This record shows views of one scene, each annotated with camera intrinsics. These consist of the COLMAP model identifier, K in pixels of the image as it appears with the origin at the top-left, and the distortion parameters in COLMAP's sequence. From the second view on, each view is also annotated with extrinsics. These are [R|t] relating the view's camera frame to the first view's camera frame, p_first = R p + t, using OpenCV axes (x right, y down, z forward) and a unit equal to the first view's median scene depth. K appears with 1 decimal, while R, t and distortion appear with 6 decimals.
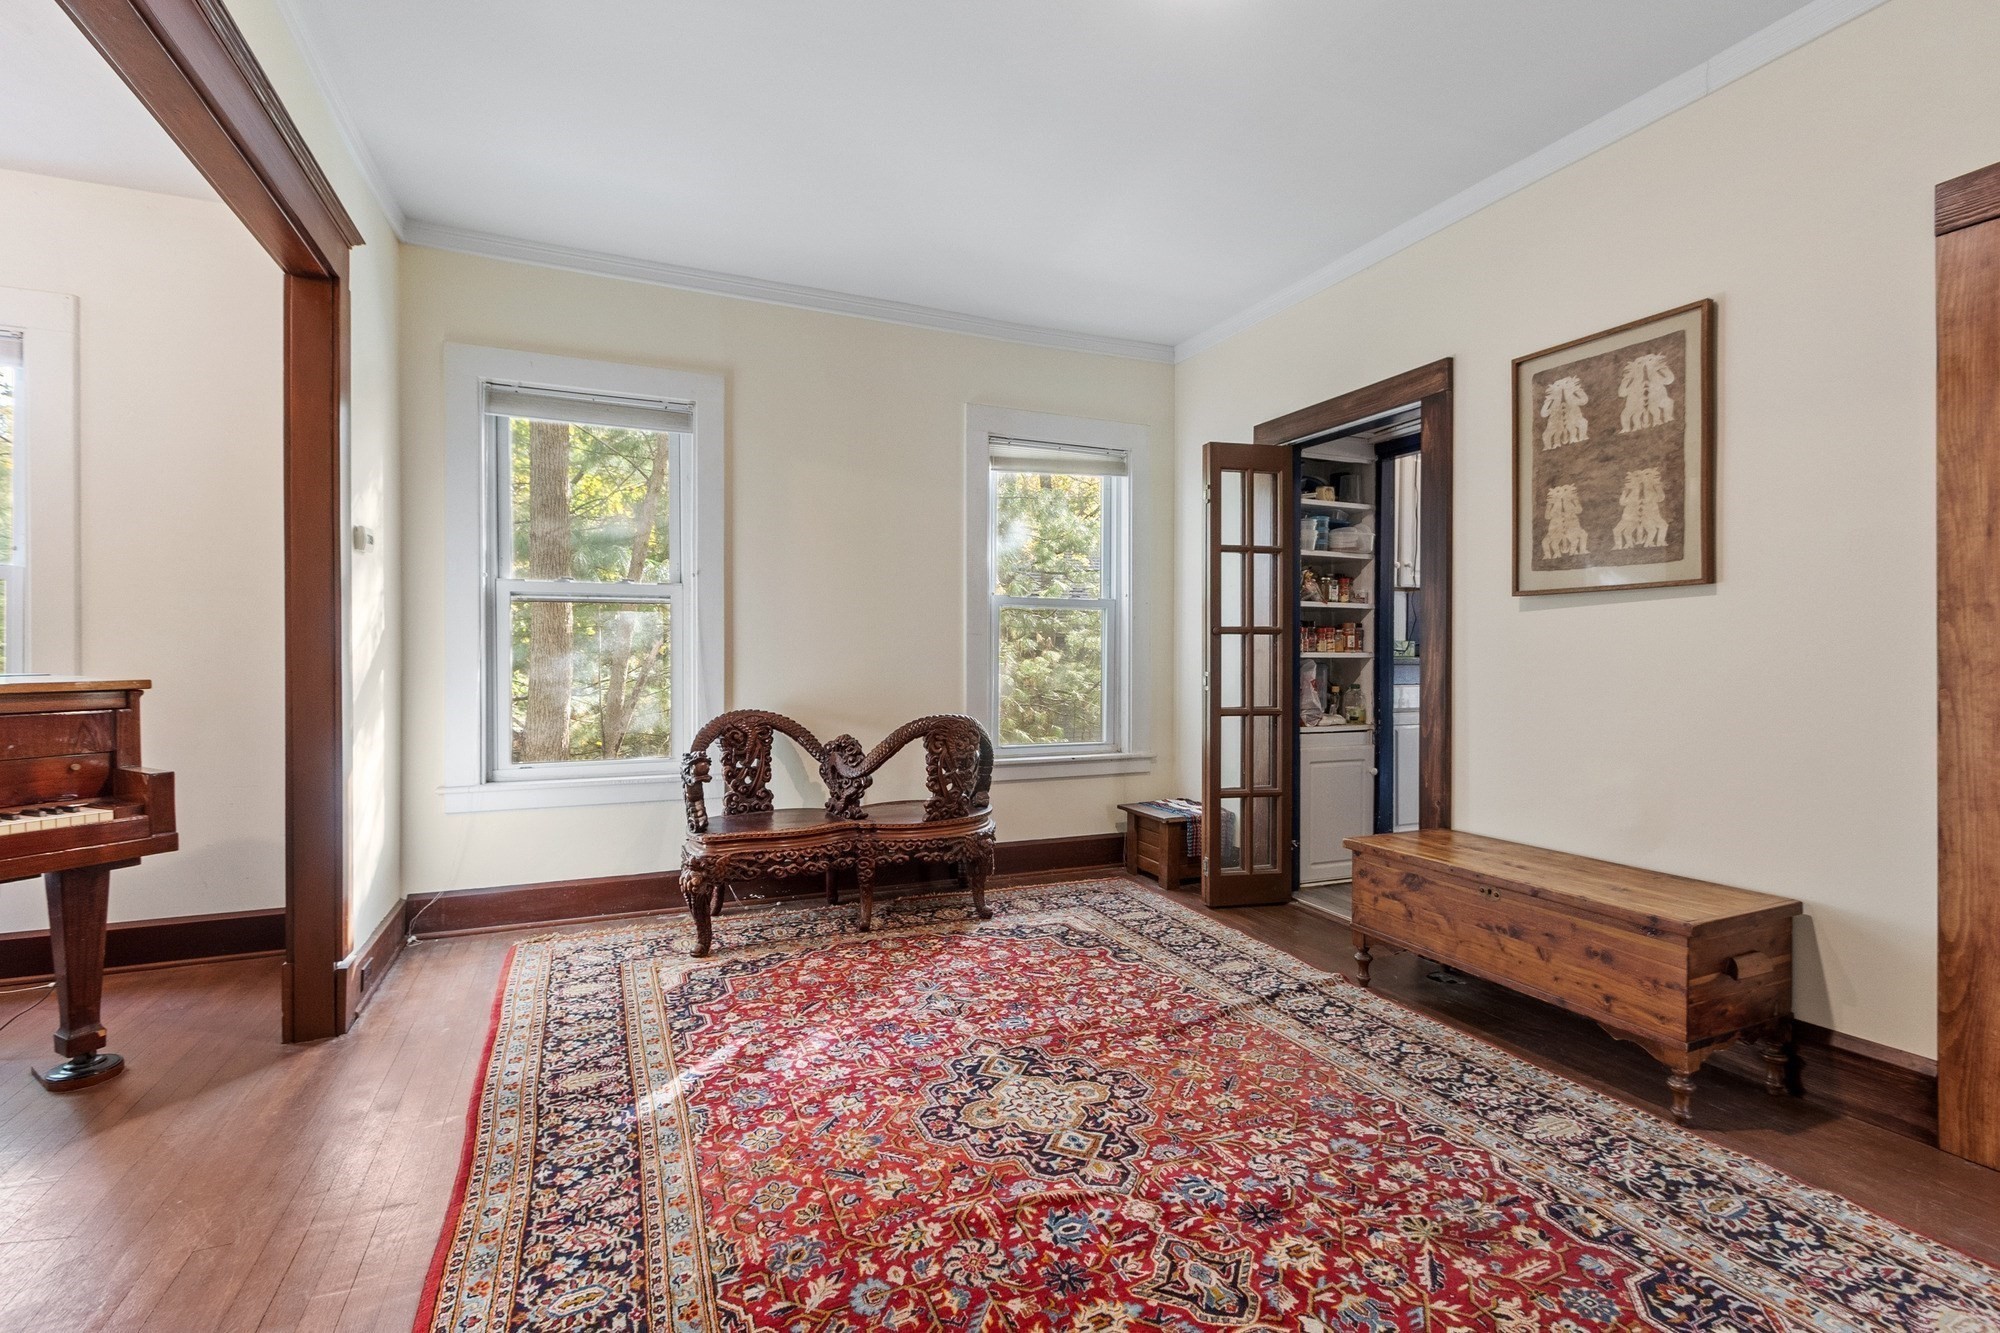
lens RADIAL K [[896.5, 0, 1002.9], [0, 896.5, 664.1], [0, 0, 1]] dist [-0.000208, 0.001379]
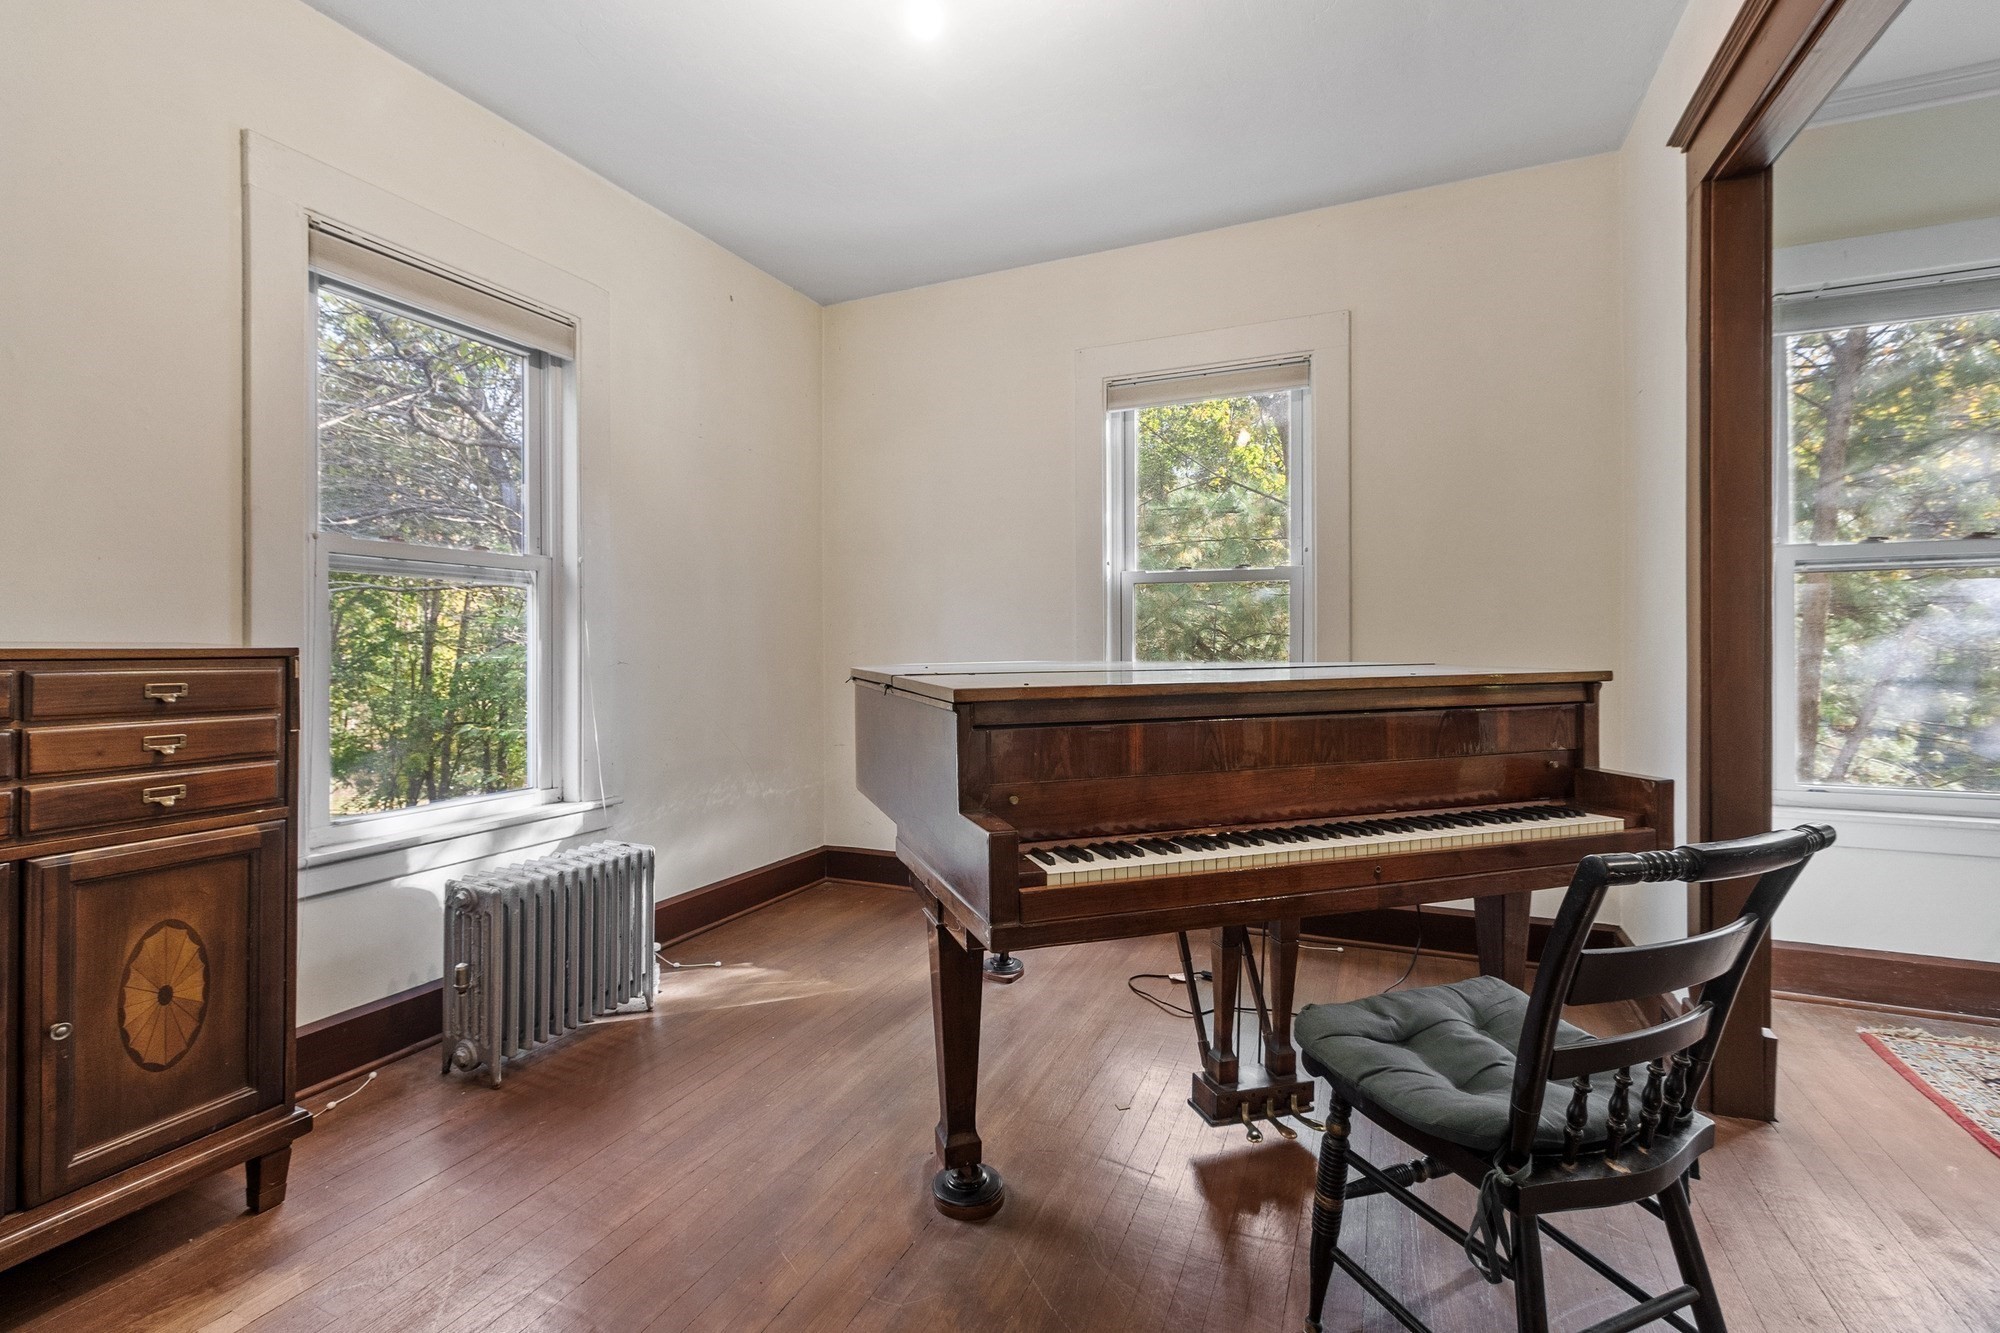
lens RADIAL K [[896.5, 0, 998.8], [0, 896.5, 654.4], [0, 0, 1]] dist [-0.000208, 0.001379]
pose [[0.671411, 0.002322, -0.741081, -0.699572], [-0.003452, 0.999994, 0.000006, 0.003178], [0.741077, 0.002554, 0.671415, -0.045495]]
